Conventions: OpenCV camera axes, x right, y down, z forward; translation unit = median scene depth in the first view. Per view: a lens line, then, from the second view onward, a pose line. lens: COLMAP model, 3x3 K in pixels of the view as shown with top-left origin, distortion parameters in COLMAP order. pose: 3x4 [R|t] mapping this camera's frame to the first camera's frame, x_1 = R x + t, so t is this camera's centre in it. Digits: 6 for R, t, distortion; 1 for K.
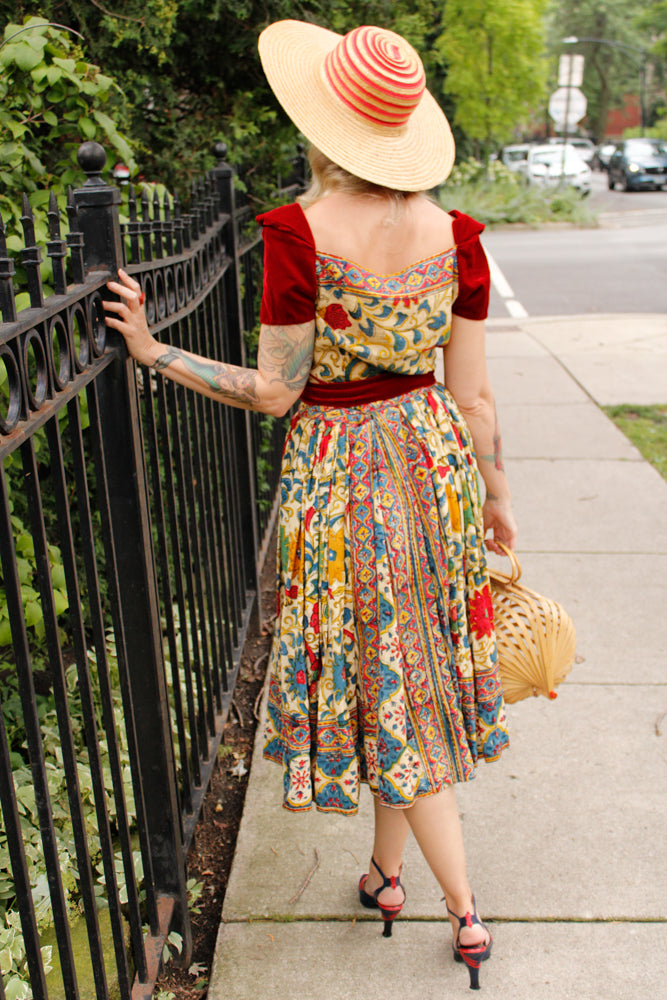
lens RADIAL K [[1063.9, 0, 333.5], [0, 1063.9, 500.0], [0, 0, 1]] dist [-0.087435, 0.017779]
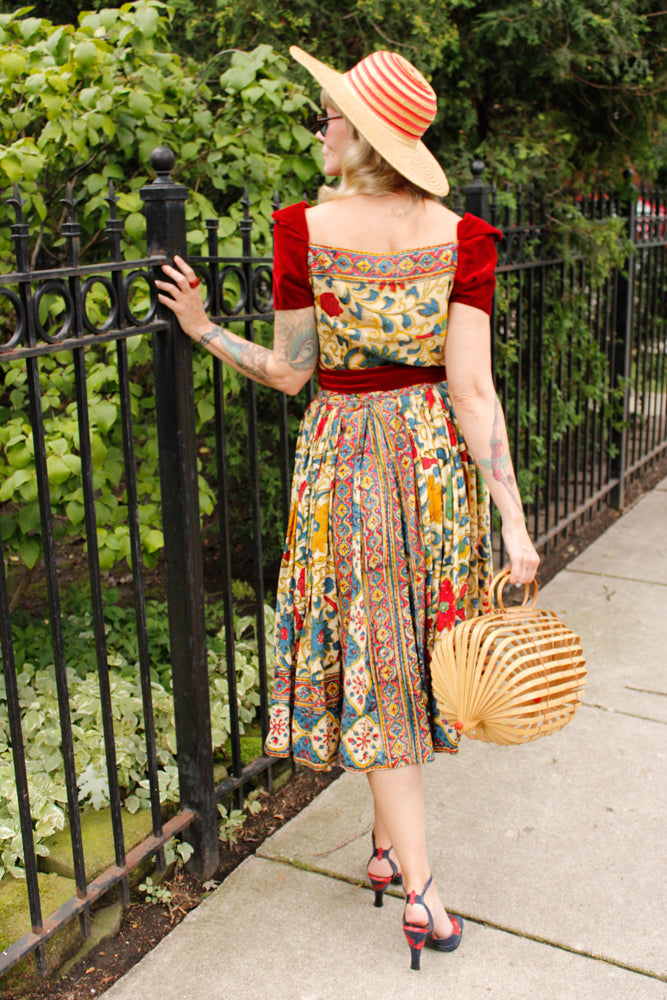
lens RADIAL K [[1087.0, 0, 325.5], [0, 1087.0, 501.1], [0, 0, 1]] dist [-0.105948, 0.066843]
pose [[0.895608, 0.130637, -0.425231, 0.472638], [-0.138334, 0.990302, 0.012881, 0.010257], [0.422789, 0.047287, 0.904993, -0.011911]]
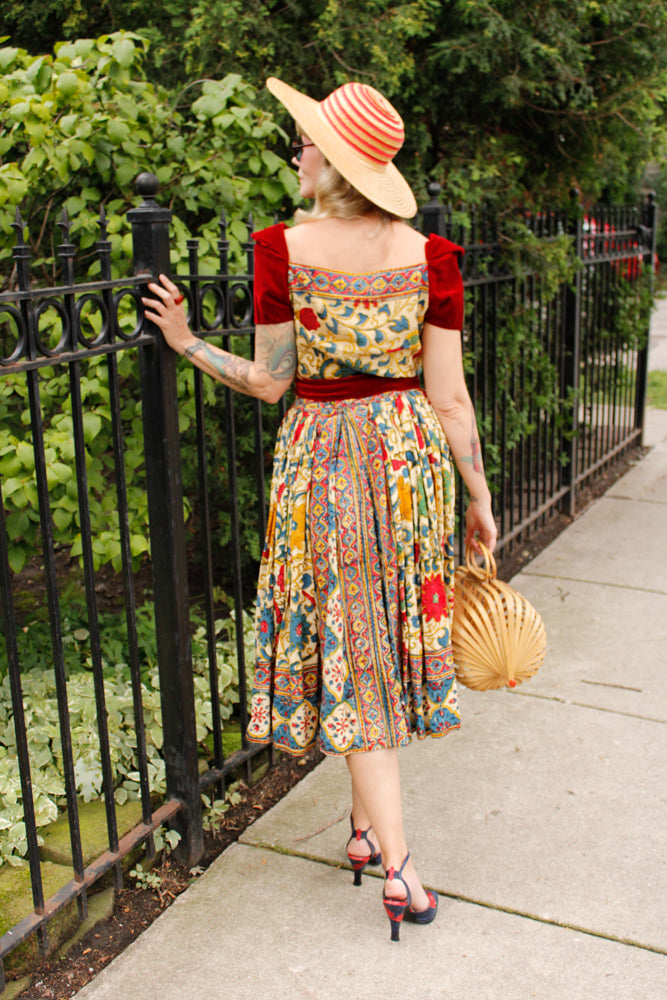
lens RADIAL K [[1063.9, 0, 333.5], [0, 1063.9, 500.0], [0, 0, 1]] dist [-0.087435, 0.017779]
pose [[0.916396, 0.110567, -0.384699, 0.478048], [-0.122393, 0.992462, -0.006307, 0.025451], [0.381102, 0.052864, 0.923020, -0.066377]]
